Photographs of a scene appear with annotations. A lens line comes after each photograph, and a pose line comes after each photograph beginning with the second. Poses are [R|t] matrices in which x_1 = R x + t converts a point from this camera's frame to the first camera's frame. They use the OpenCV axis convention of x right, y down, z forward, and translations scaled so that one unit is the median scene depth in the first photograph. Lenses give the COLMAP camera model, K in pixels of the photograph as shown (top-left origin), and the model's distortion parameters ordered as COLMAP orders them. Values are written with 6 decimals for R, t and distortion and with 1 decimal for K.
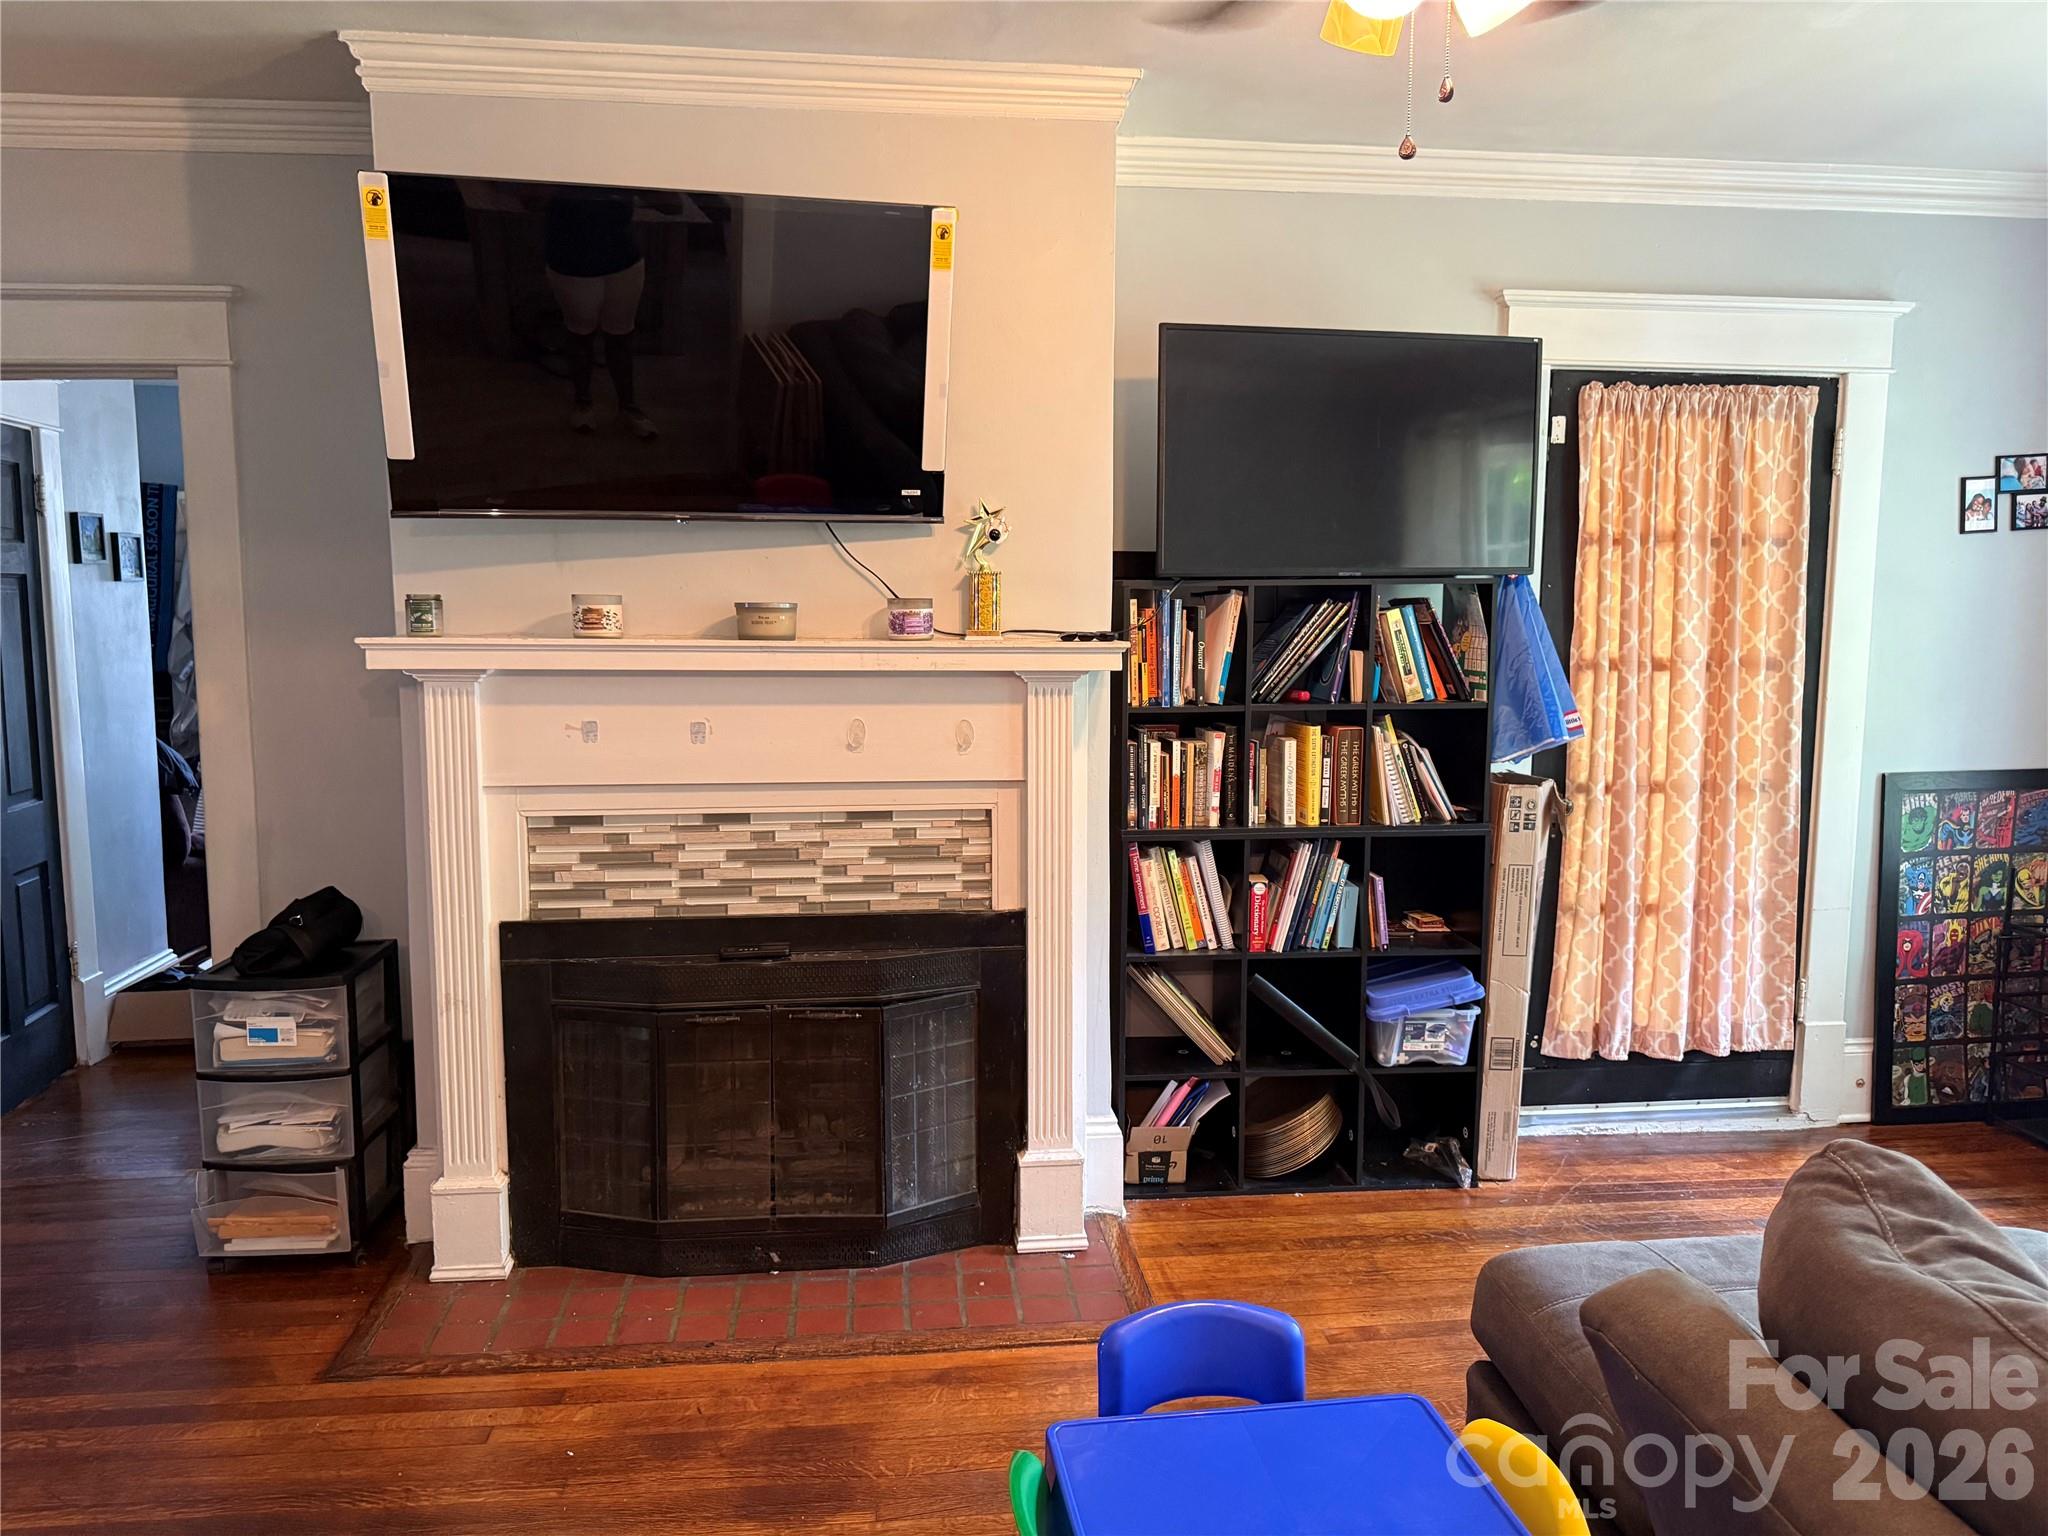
lens RADIAL K [[1442.6, 0, 1019.0], [0, 1442.6, 772.1], [0, 0, 1]] dist [0.046956, -0.050345]
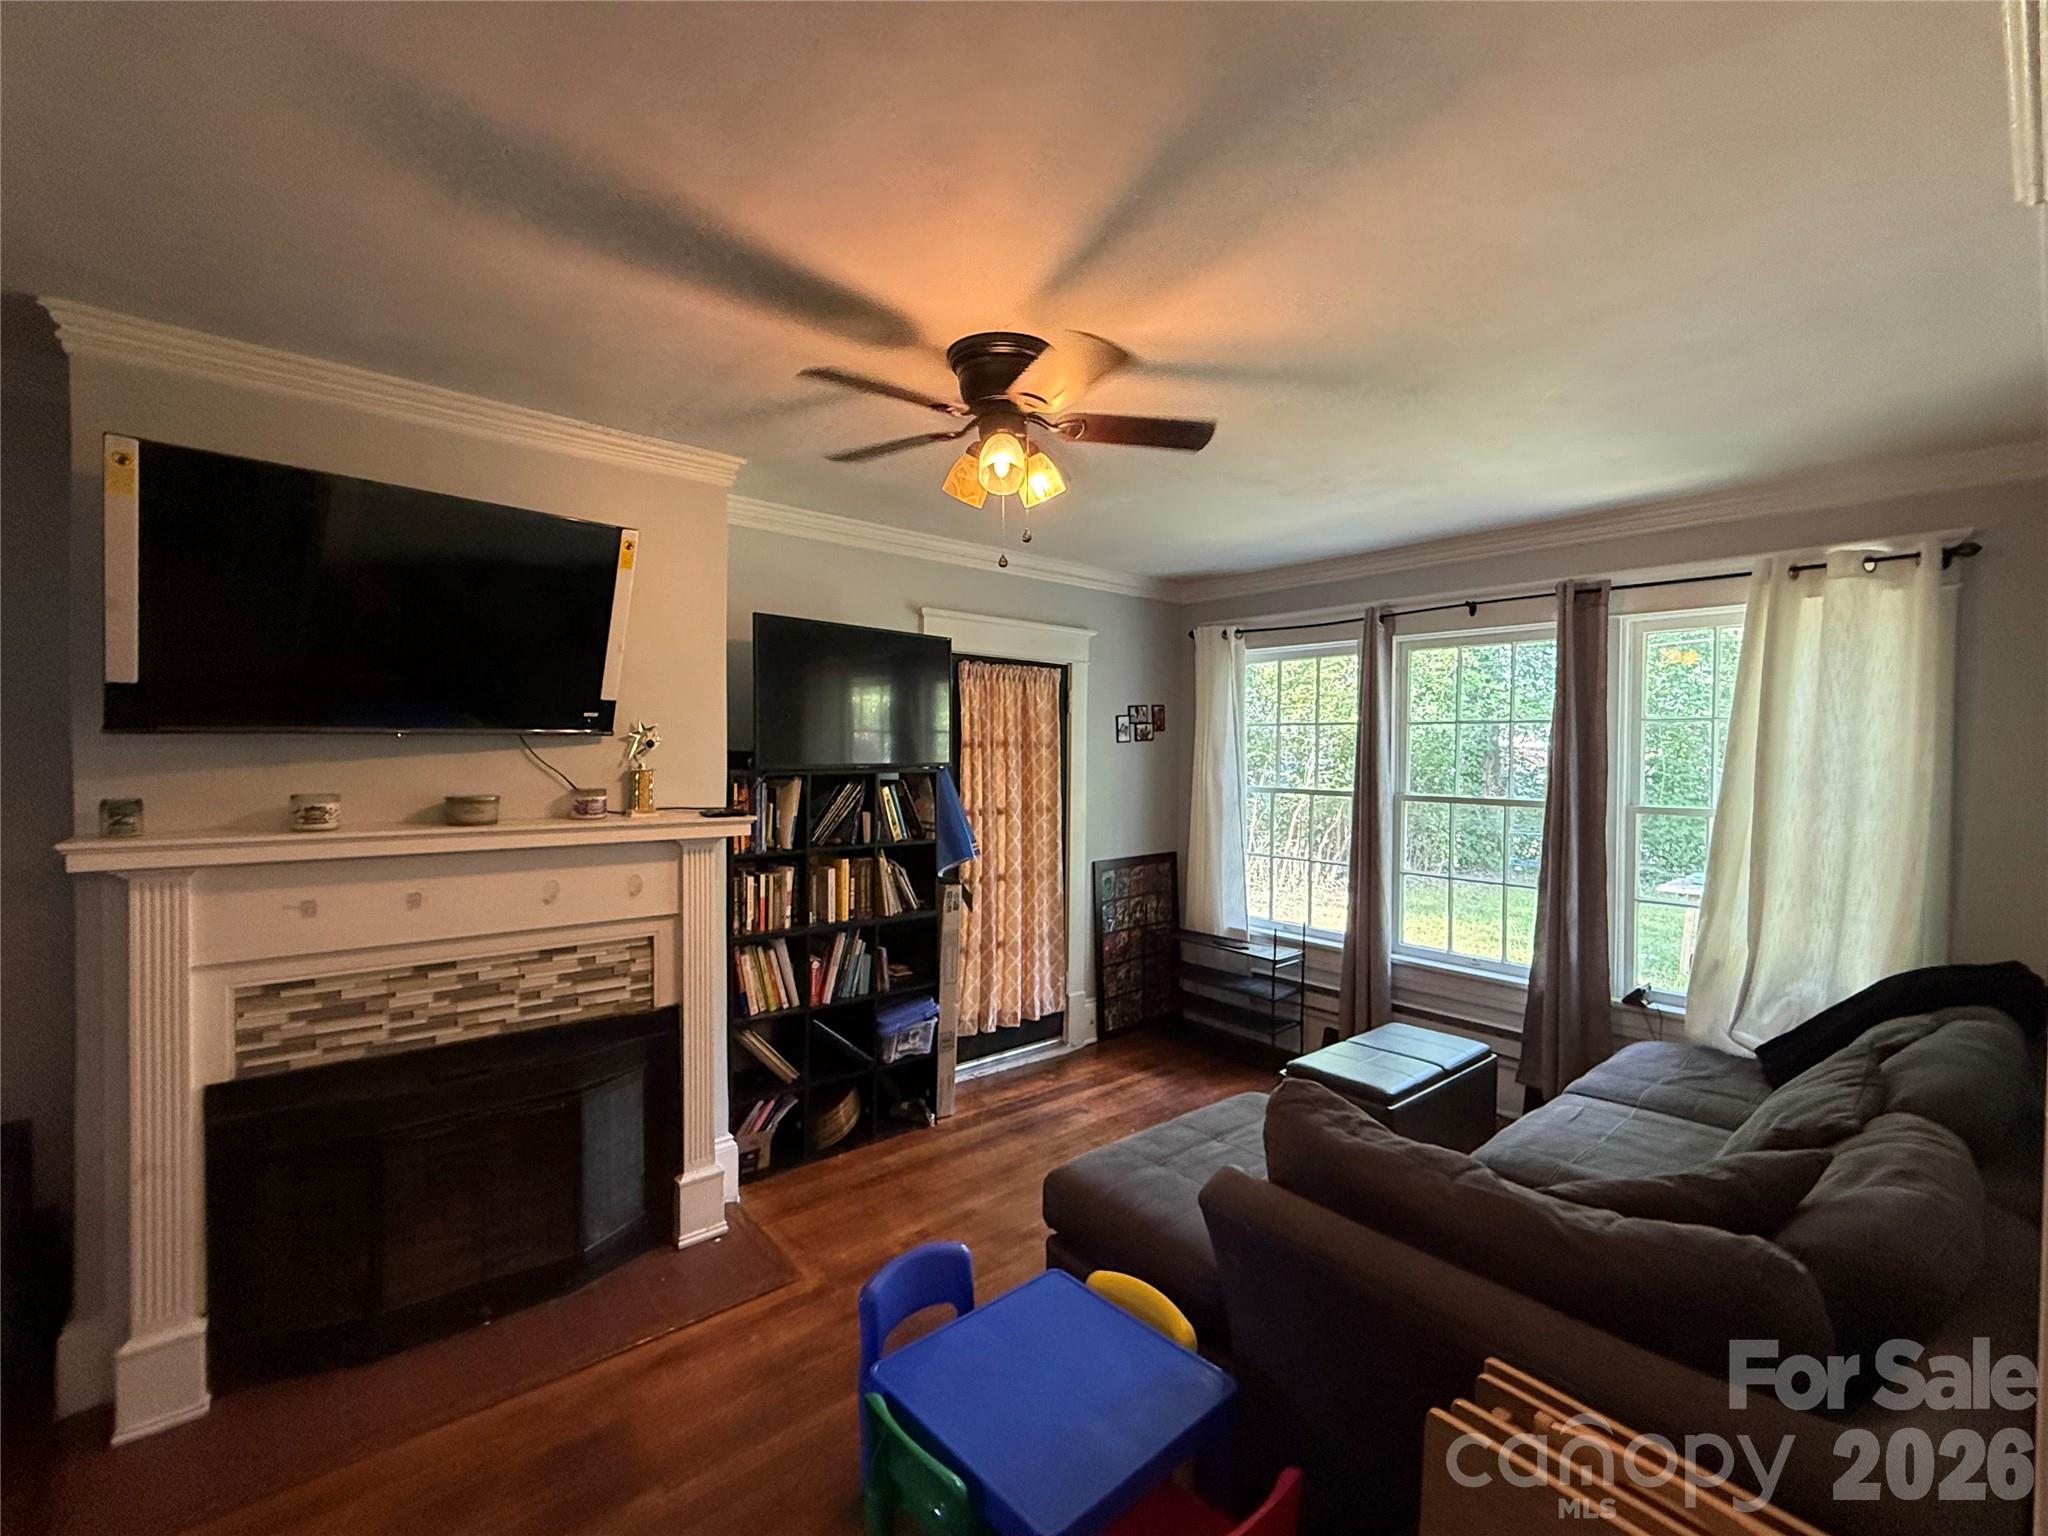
lens RADIAL K [[886.6, 0, 1023.5], [0, 886.6, 767.2], [0, 0, 1]] dist [-0.002762, -0.000150]
pose [[0.827951, -0.005131, 0.560777, -0.203040], [0.057088, 0.995535, -0.075178, -0.052458], [-0.557887, 0.094257, 0.824547, 0.055426]]
